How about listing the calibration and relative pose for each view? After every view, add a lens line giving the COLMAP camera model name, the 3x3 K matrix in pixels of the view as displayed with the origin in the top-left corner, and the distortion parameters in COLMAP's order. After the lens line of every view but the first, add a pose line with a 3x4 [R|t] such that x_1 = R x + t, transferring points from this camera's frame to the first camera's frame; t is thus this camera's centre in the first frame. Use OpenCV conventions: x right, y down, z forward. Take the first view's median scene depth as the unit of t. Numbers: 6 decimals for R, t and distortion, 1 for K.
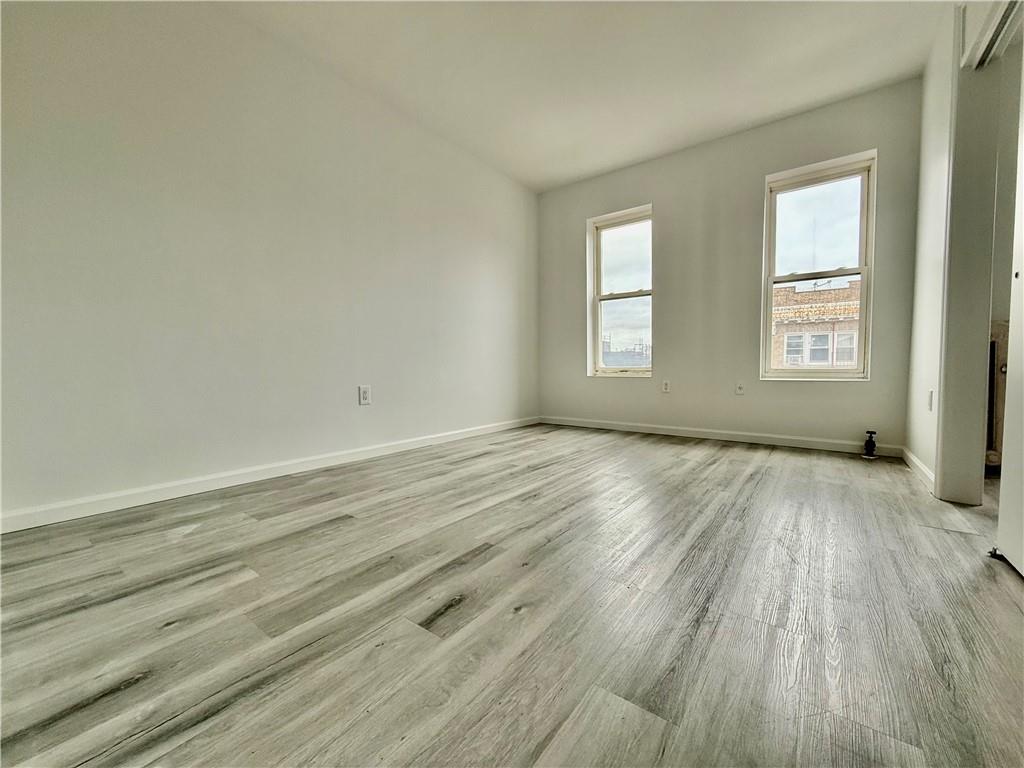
lens RADIAL K [[403.6, 0, 513.4], [0, 403.6, 383.3], [0, 0, 1]] dist [0.002515, 0.000115]
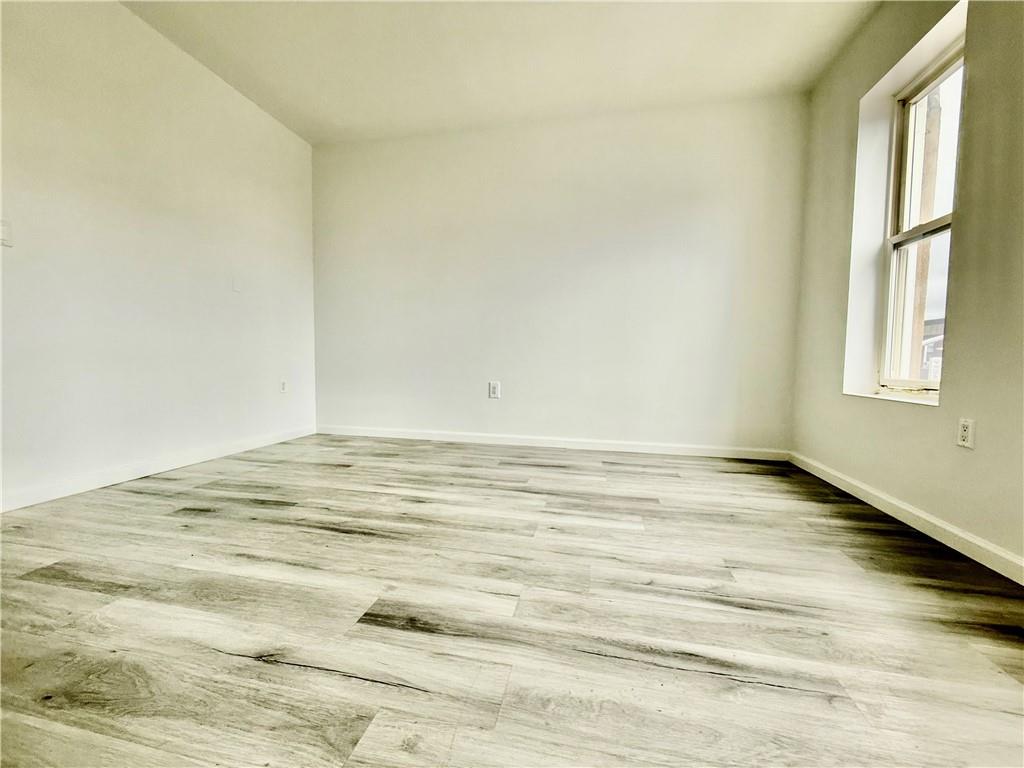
lens RADIAL K [[403.6, 0, 512.9], [0, 403.6, 382.9], [0, 0, 1]] dist [0.002515, 0.000115]
pose [[0.430051, 0.063558, -0.900565, 1.123028], [-0.053509, 0.997560, 0.044851, -0.074626], [0.901218, 0.028900, 0.432402, 0.846134]]
